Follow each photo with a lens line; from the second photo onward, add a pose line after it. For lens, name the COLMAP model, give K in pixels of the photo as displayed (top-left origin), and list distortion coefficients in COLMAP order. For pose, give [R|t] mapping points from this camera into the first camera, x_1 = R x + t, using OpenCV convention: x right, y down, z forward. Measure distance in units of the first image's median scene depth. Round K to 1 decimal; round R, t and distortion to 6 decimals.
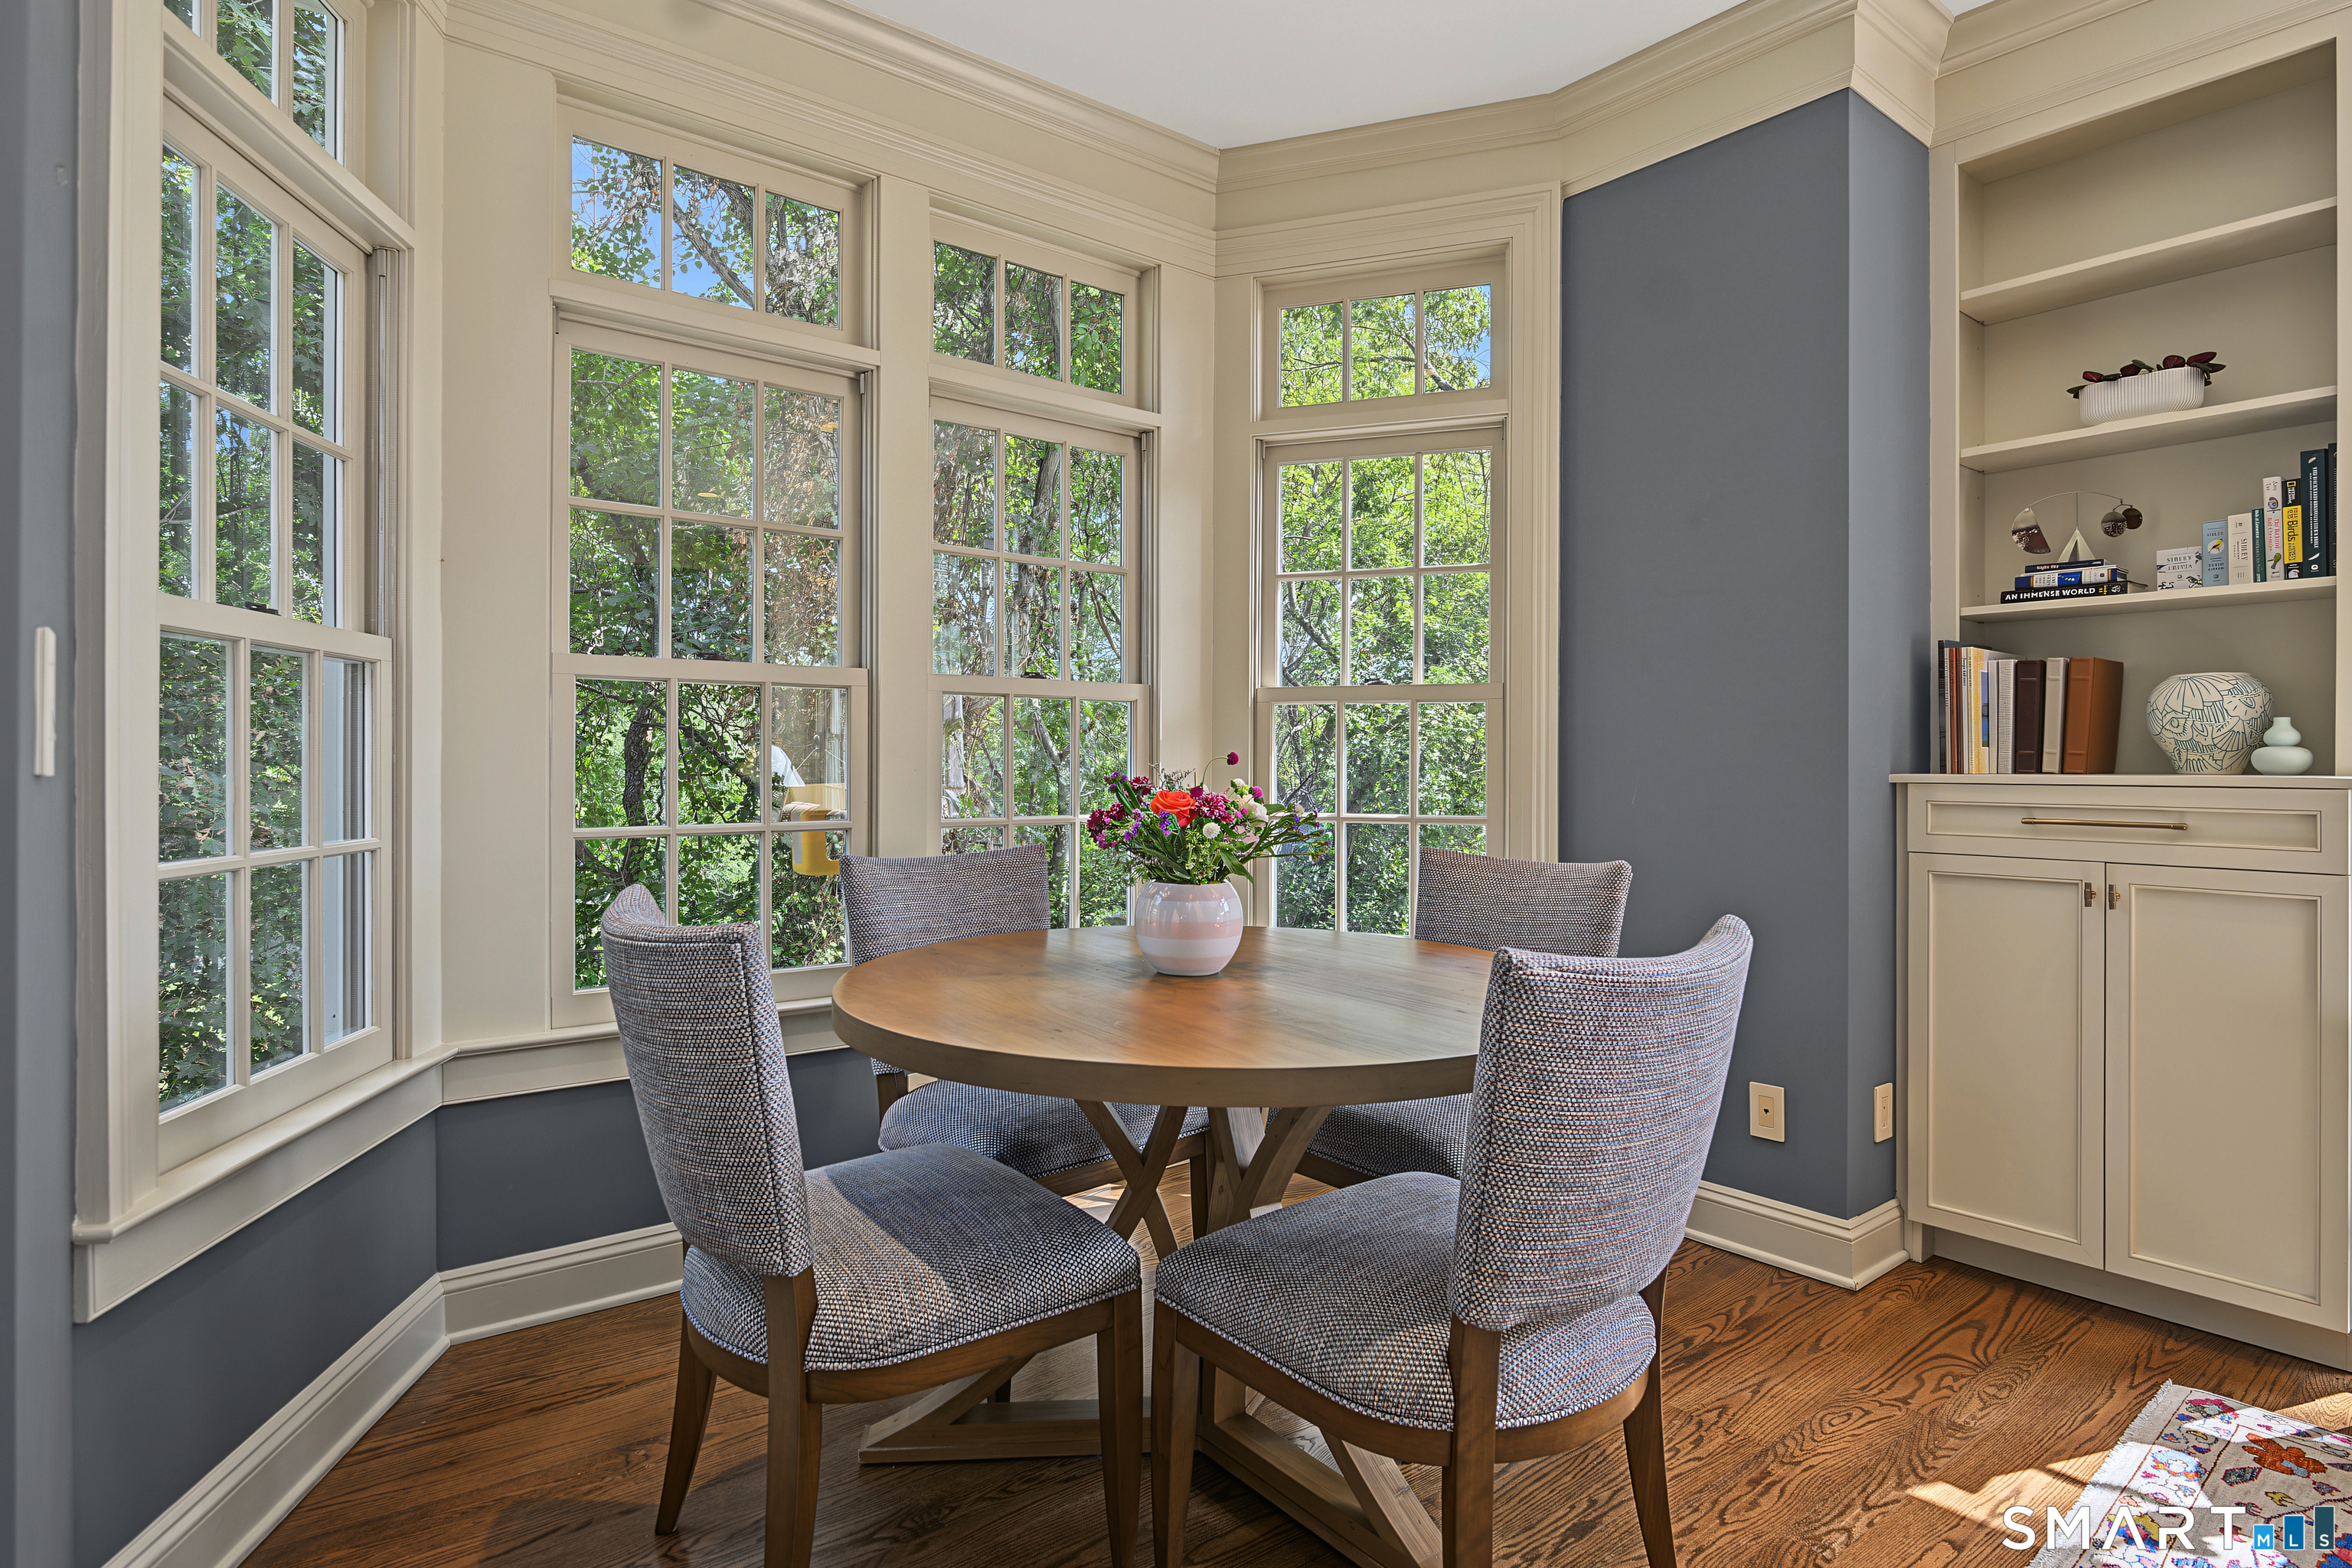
lens RADIAL K [[1270.1, 0, 1176.4], [0, 1270.1, 775.6], [0, 0, 1]] dist [-0.002295, -0.000229]
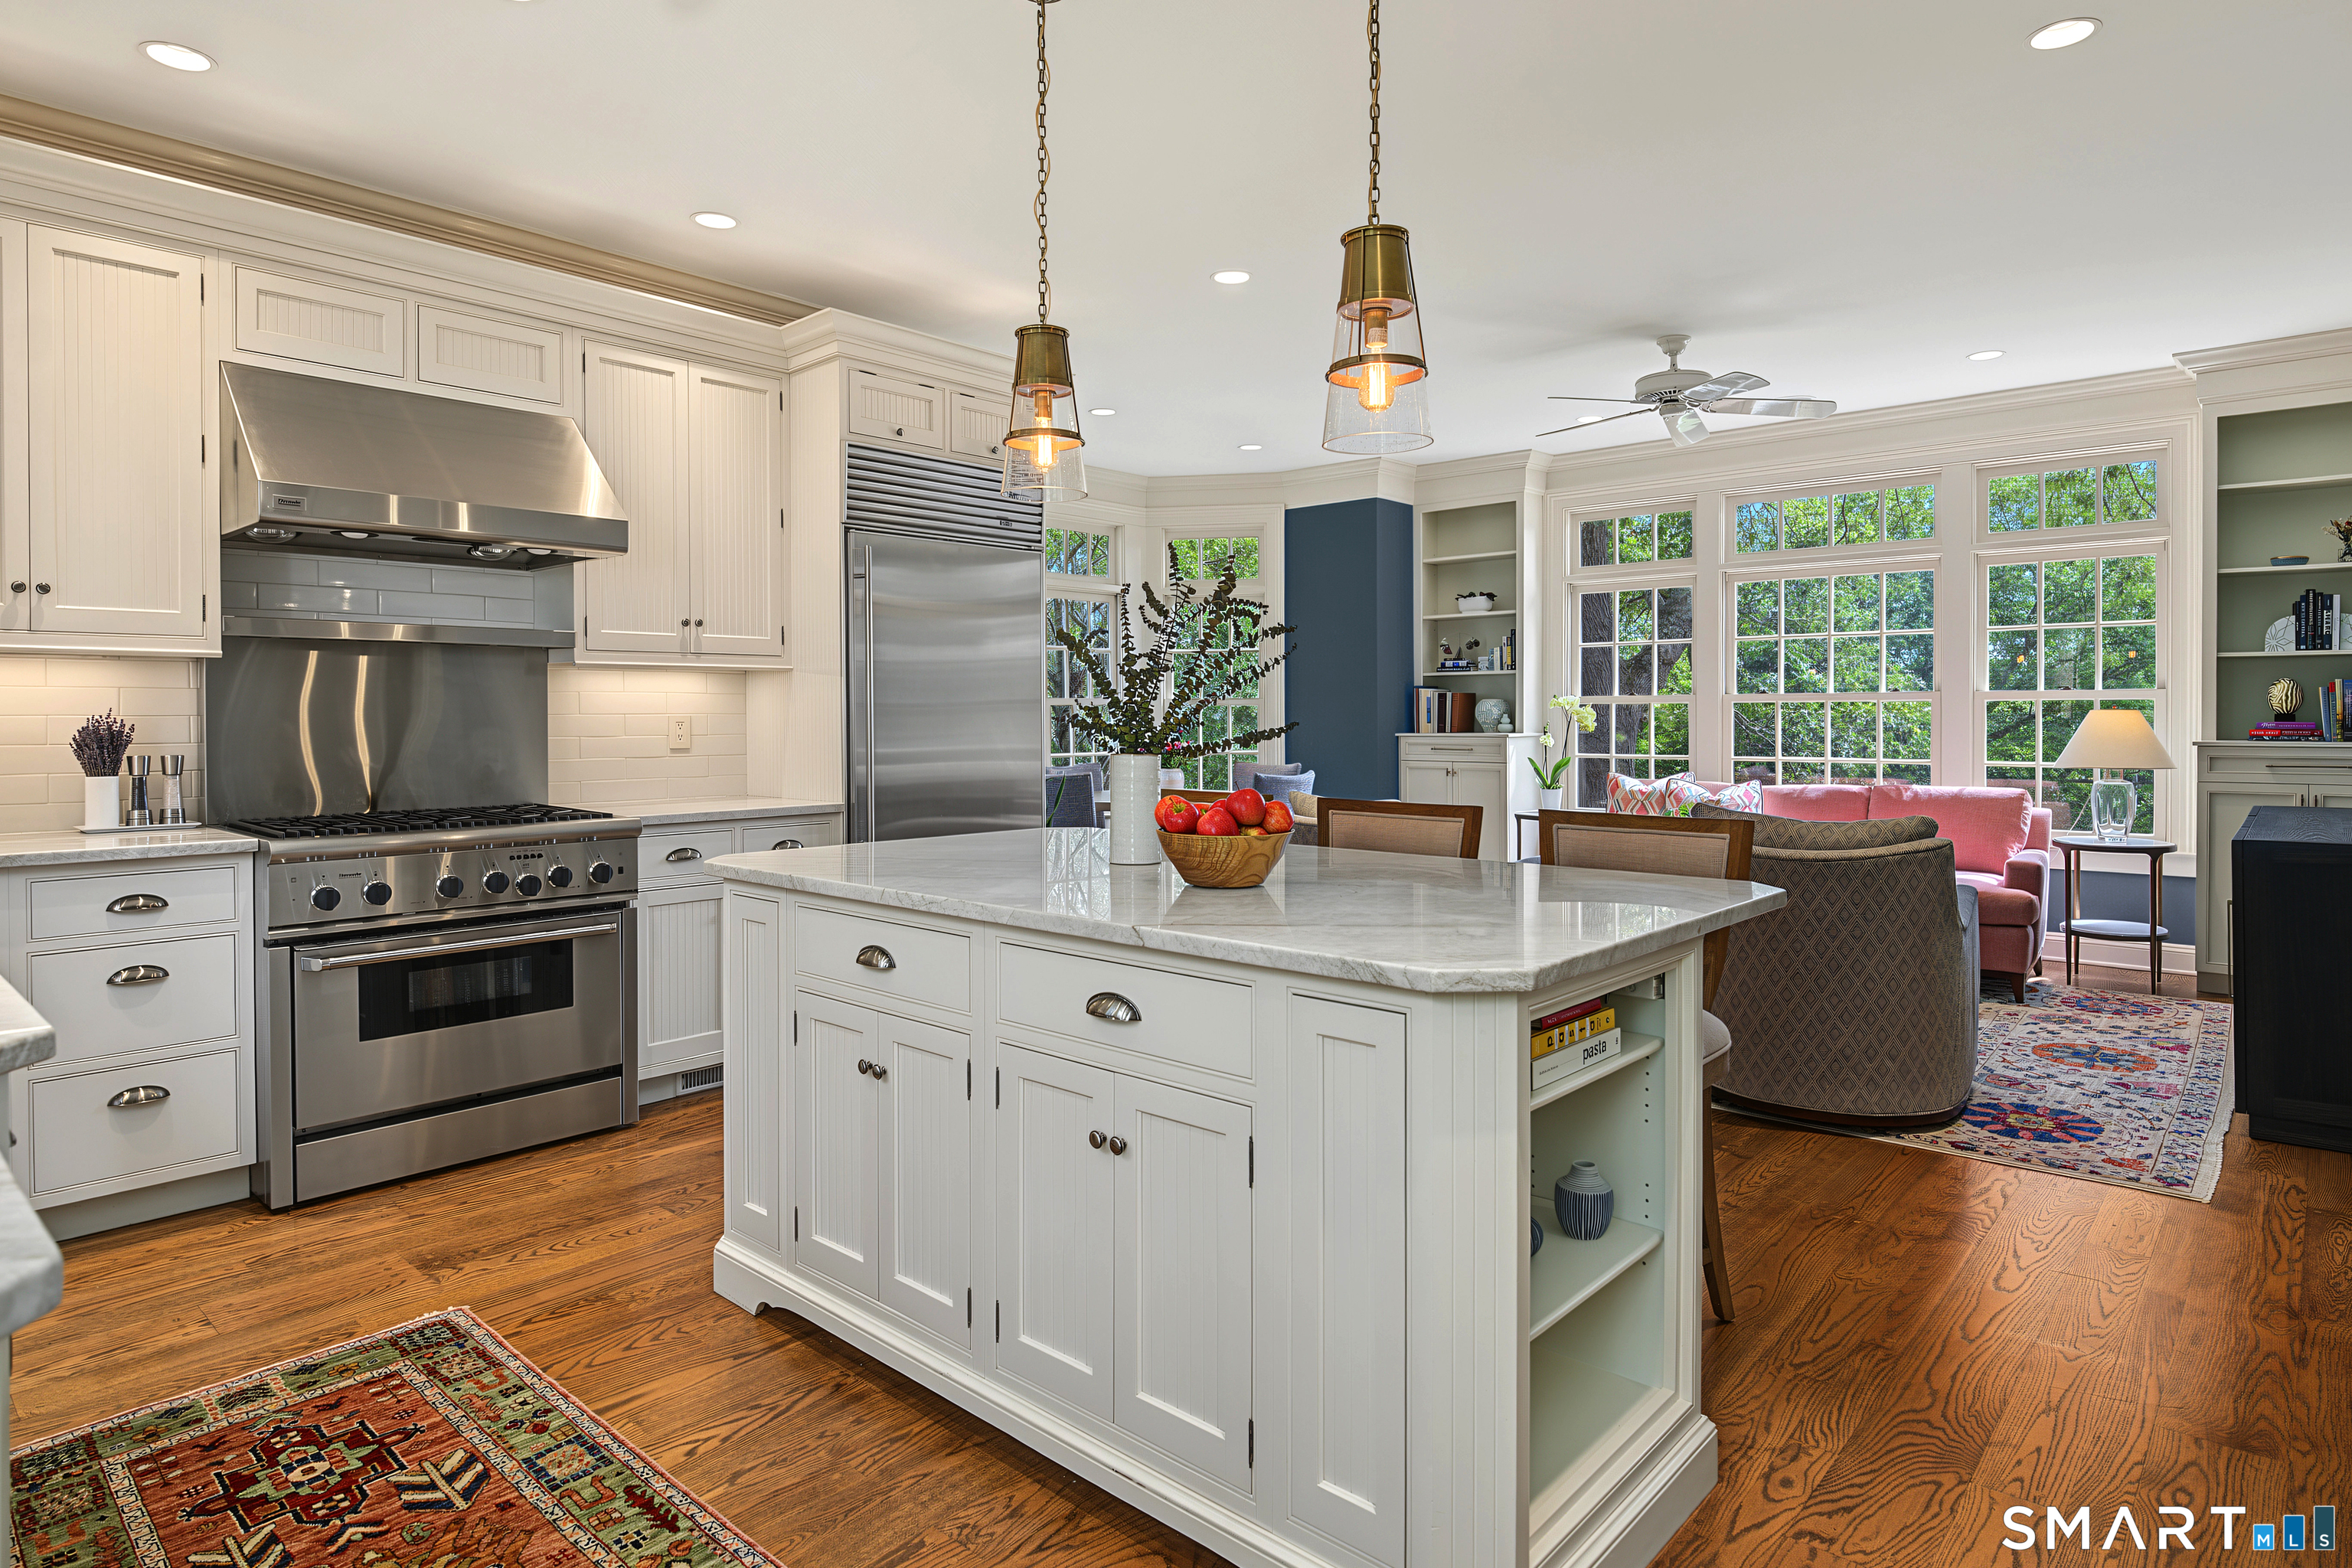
lens RADIAL K [[1270.1, 0, 1177.9], [0, 1270.1, 766.5], [0, 0, 1]] dist [-0.002295, -0.000229]
pose [[0.986310, -0.009147, 0.164647, -0.393300], [0.005860, 0.999774, 0.020435, 0.012345], [-0.164797, -0.019190, 0.986141, -1.753492]]
